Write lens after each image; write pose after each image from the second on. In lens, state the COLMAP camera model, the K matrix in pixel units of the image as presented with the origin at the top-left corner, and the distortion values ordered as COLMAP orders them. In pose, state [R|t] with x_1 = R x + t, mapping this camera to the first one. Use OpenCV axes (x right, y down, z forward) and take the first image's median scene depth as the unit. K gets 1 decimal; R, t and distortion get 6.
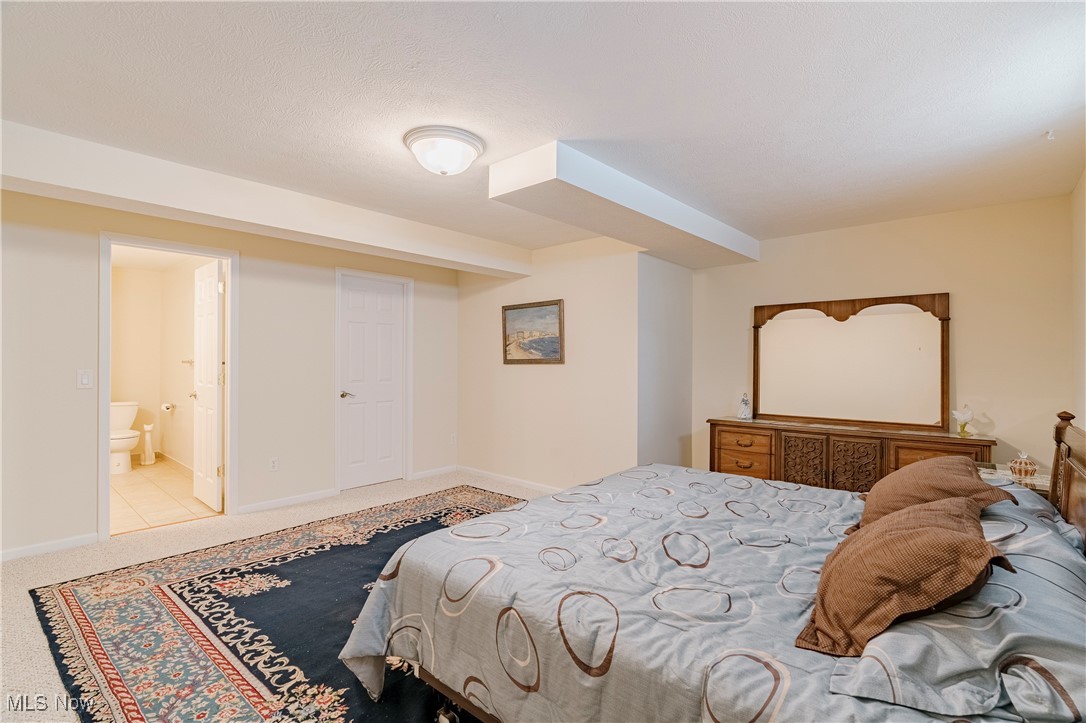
lens RADIAL K [[499.2, 0, 548.4], [0, 499.2, 363.9], [0, 0, 1]] dist [-0.011098, 0.000414]
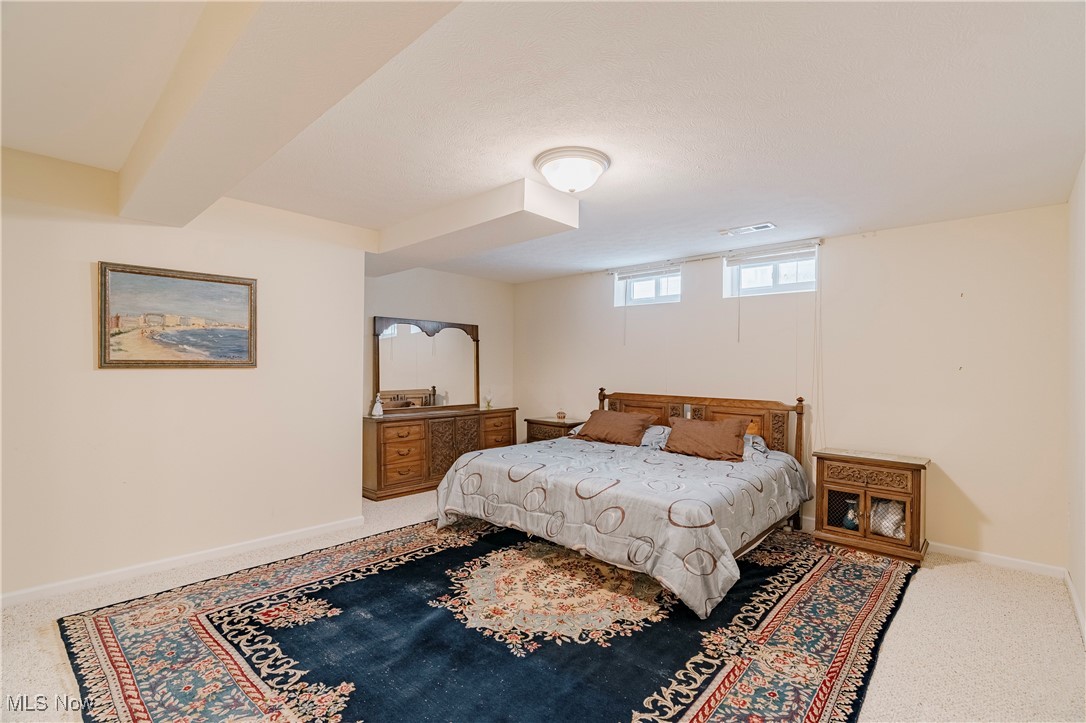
lens RADIAL K [[499.2, 0, 545.0], [0, 499.2, 361.8], [0, 0, 1]] dist [-0.011098, 0.000414]
pose [[0.021683, 0.004004, 0.999757, -0.870310], [-0.011576, 0.999926, -0.003754, -0.014464], [-0.999698, -0.011492, 0.021727, 0.709054]]
